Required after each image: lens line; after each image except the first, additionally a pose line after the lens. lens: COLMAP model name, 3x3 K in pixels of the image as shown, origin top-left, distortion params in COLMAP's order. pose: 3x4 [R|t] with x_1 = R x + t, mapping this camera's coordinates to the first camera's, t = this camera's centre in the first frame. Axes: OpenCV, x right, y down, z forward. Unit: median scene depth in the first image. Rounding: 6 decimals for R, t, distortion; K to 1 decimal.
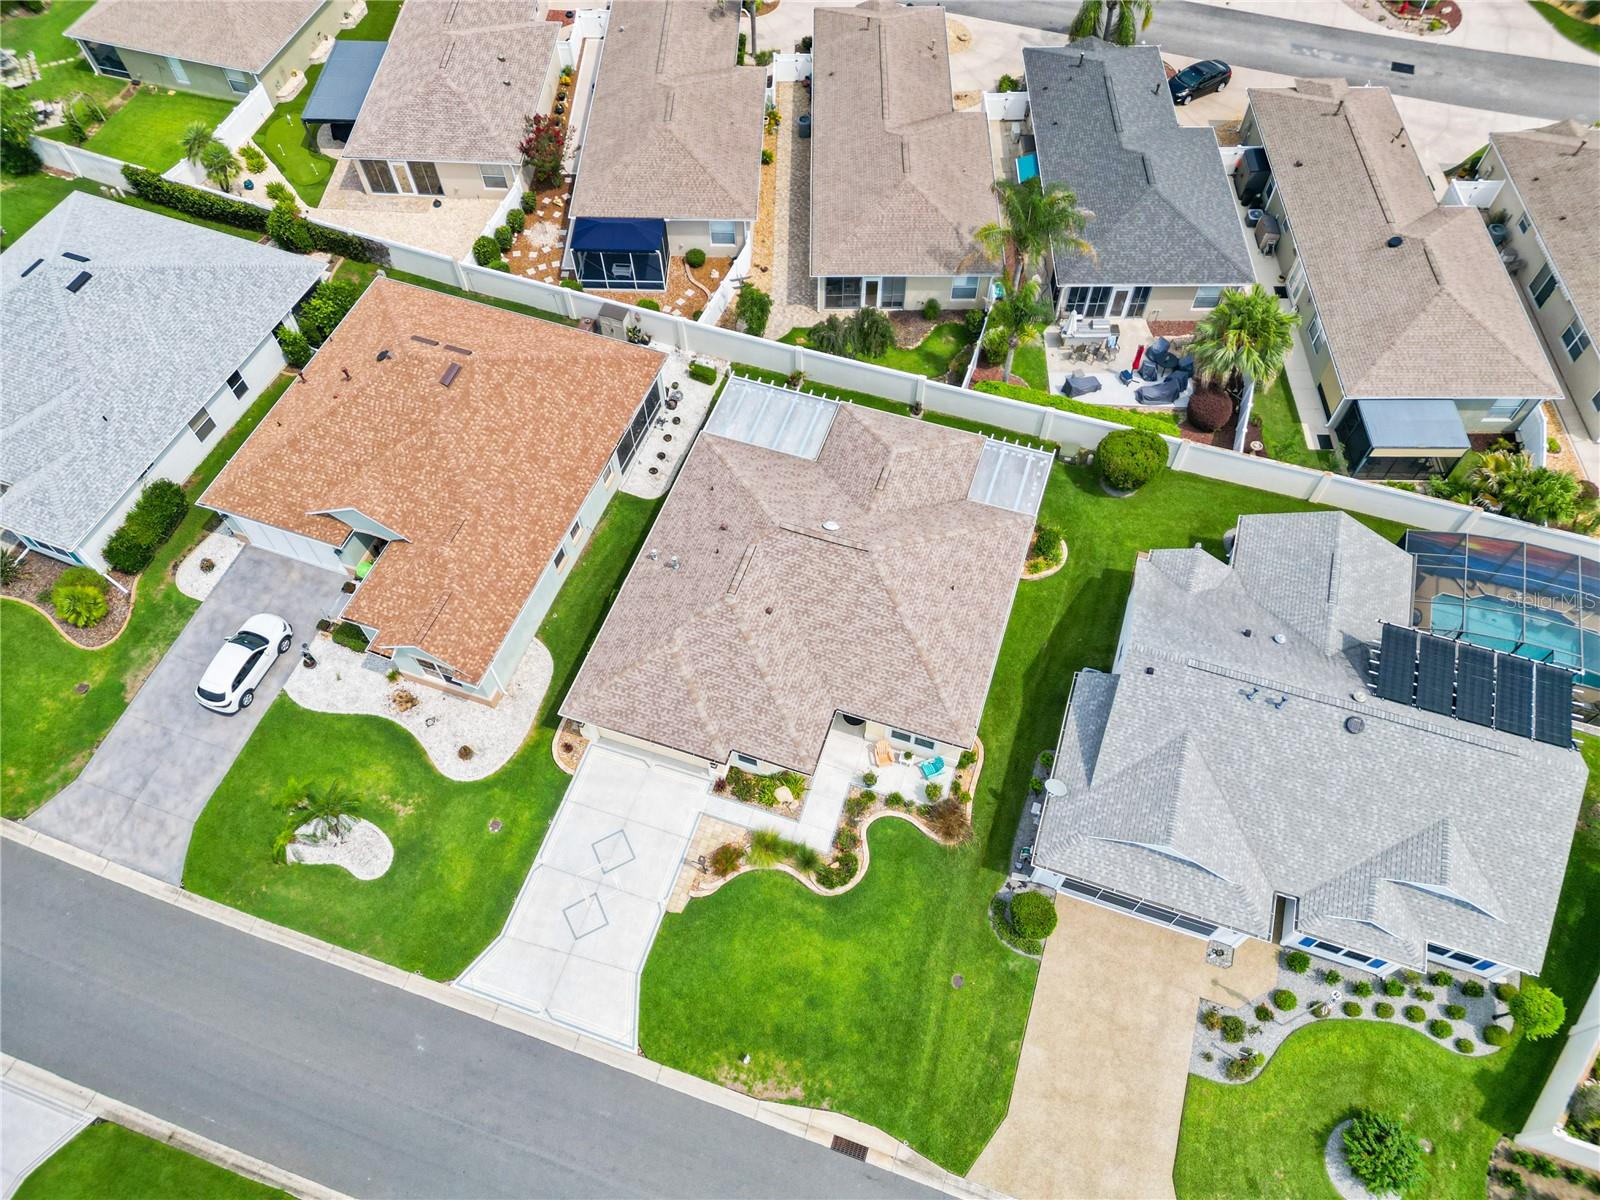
lens RADIAL K [[1121.1, 0, 802.8], [0, 1121.1, 595.6], [0, 0, 1]] dist [0.051693, -0.056516]
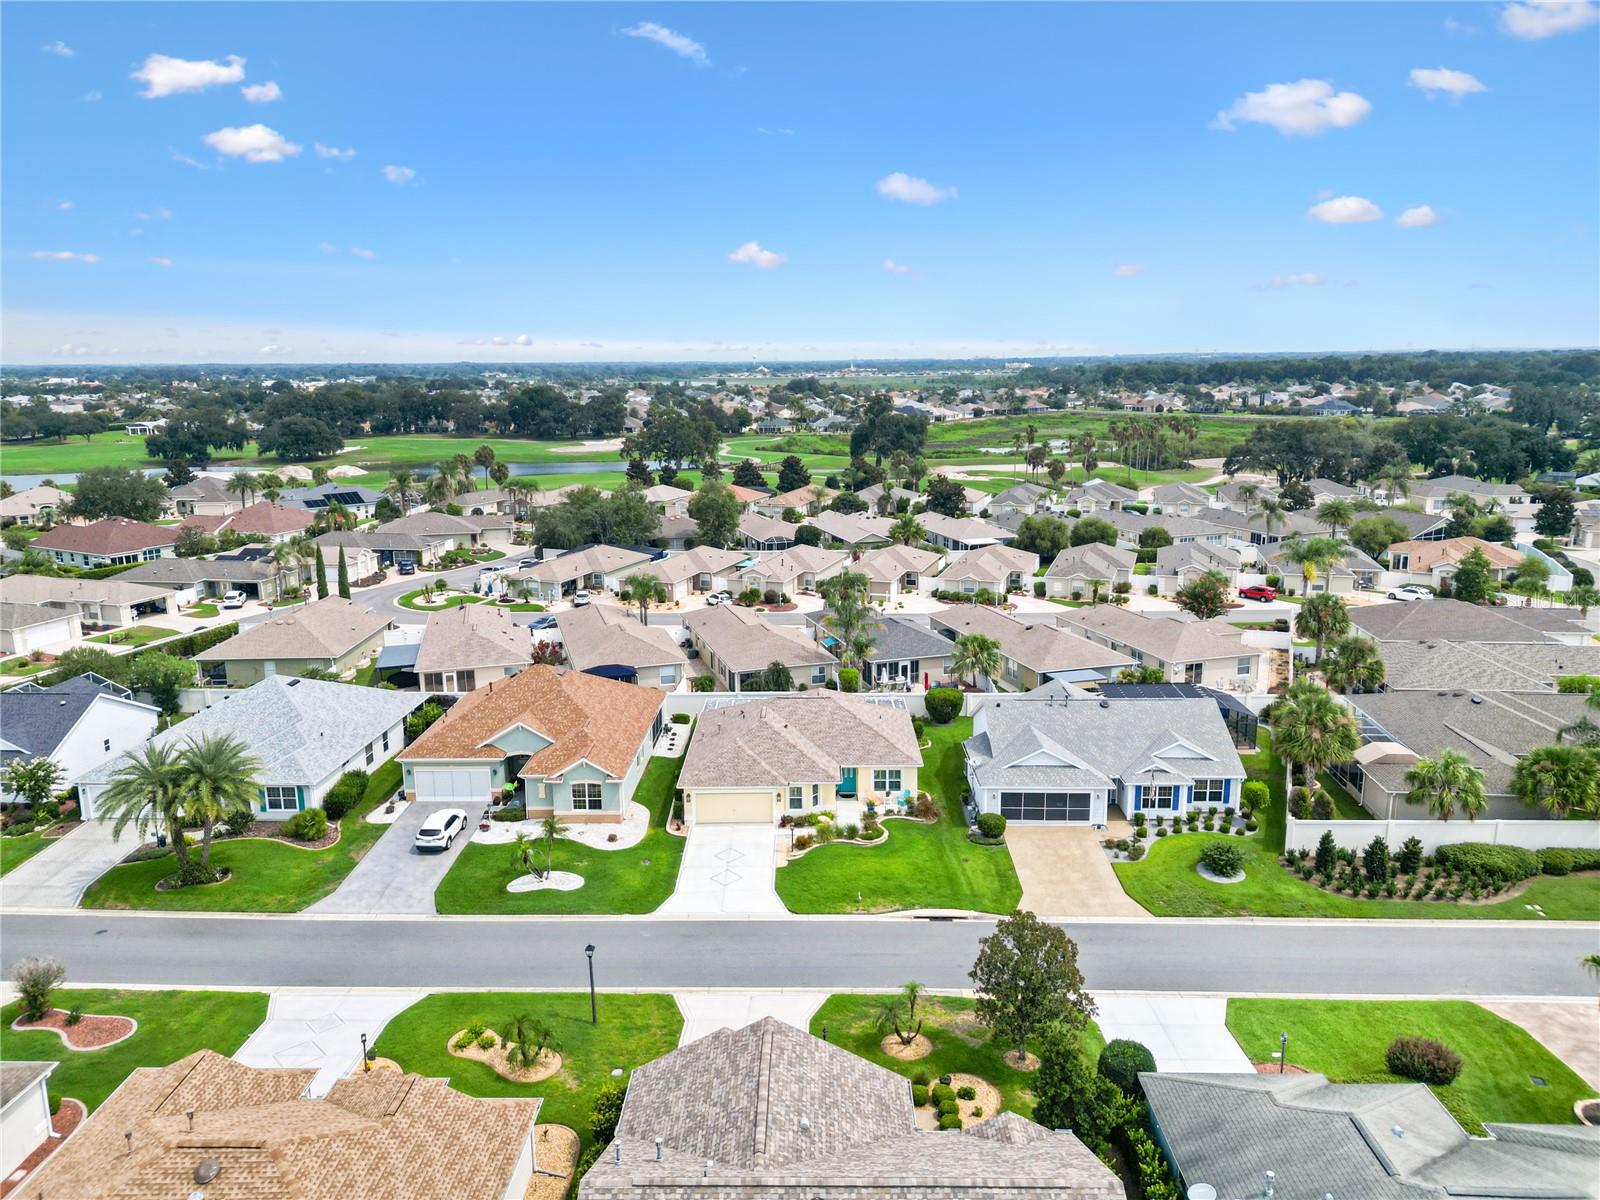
lens RADIAL K [[1121.1, 0, 802.8], [0, 1121.1, 595.6], [0, 0, 1]] dist [0.051693, -0.056516]
pose [[0.950978, -0.069133, 0.301433, -0.502313], [0.263533, 0.691219, -0.672879, 1.022114], [-0.161839, 0.719331, 0.675553, -0.295693]]
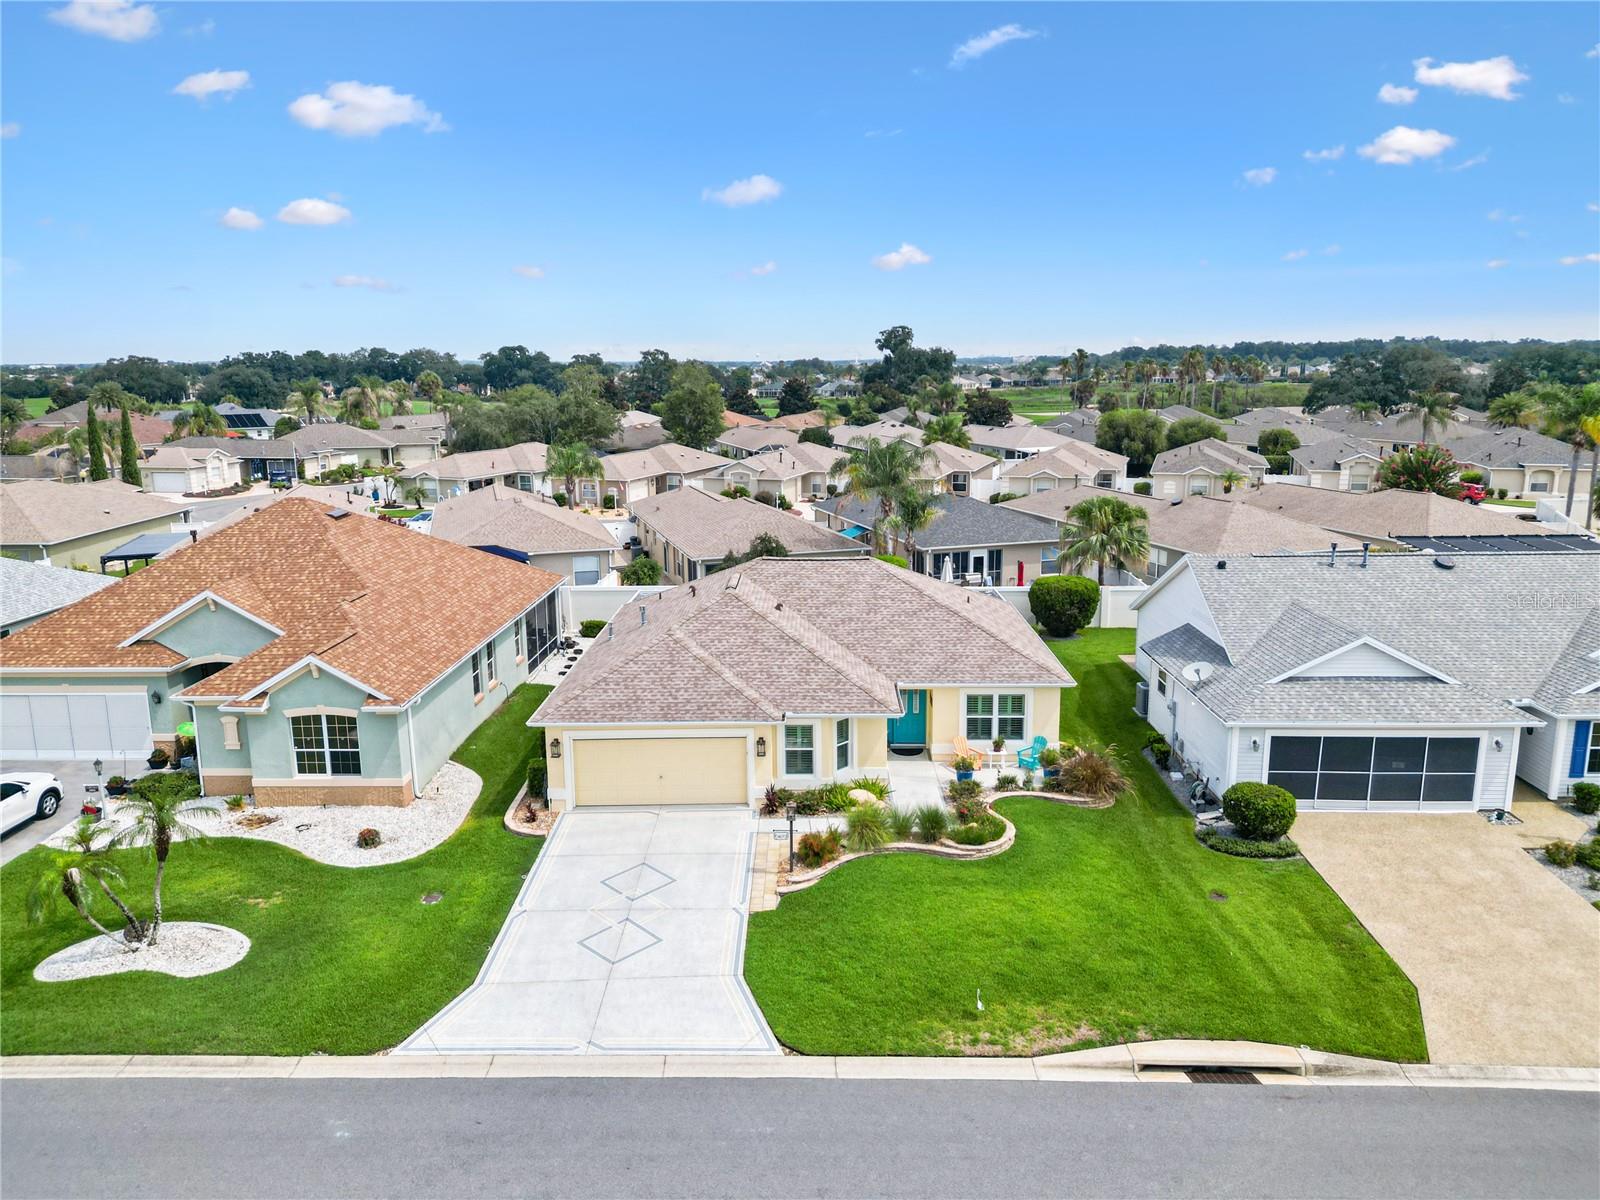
lens RADIAL K [[1121.1, 0, 802.8], [0, 1121.1, 595.6], [0, 0, 1]] dist [0.051693, -0.056516]
pose [[0.951950, -0.067029, 0.298827, -0.254419], [0.260692, 0.689420, -0.675825, 0.558136], [-0.160718, 0.721254, 0.673768, 0.441614]]
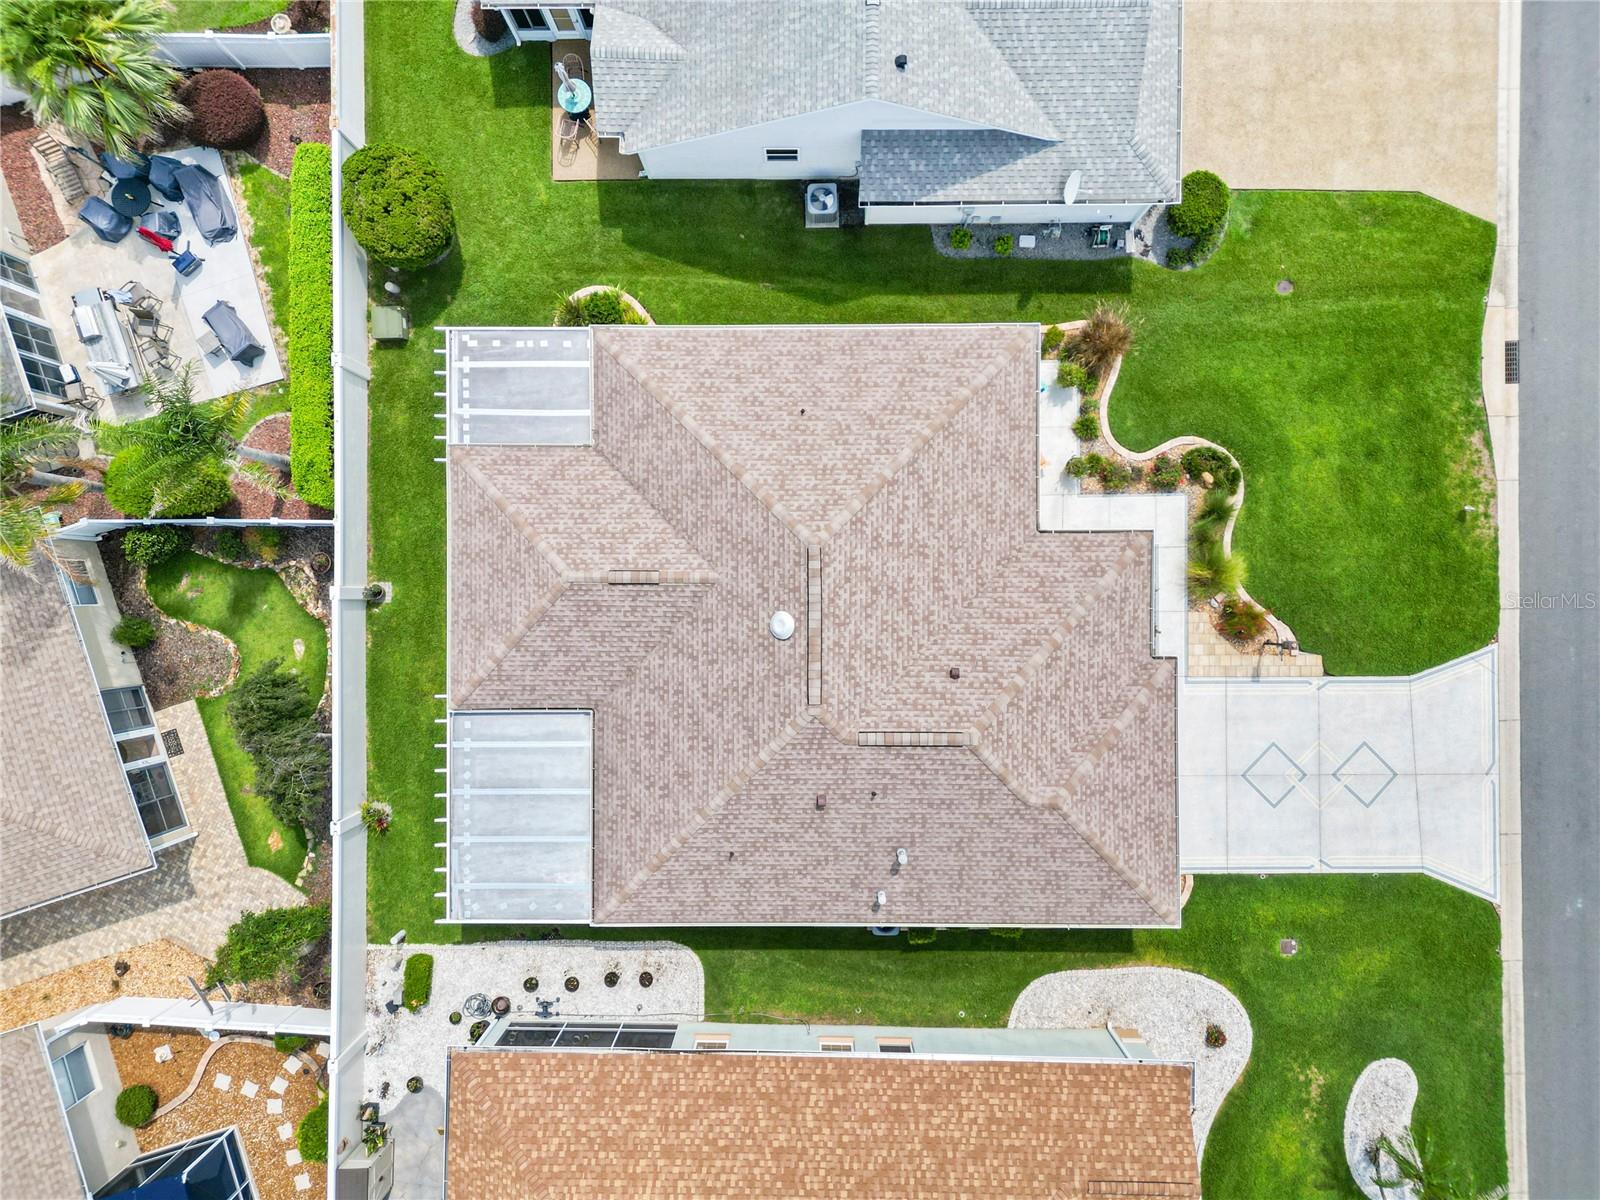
lens RADIAL K [[1121.1, 0, 802.8], [0, 1121.1, 595.6], [0, 0, 1]] dist [0.051693, -0.056516]
pose [[-0.320321, -0.947205, 0.014046, 0.029007], [0.805111, -0.264395, 0.530935, -0.370902], [-0.499190, 0.181379, 0.847296, 0.504815]]
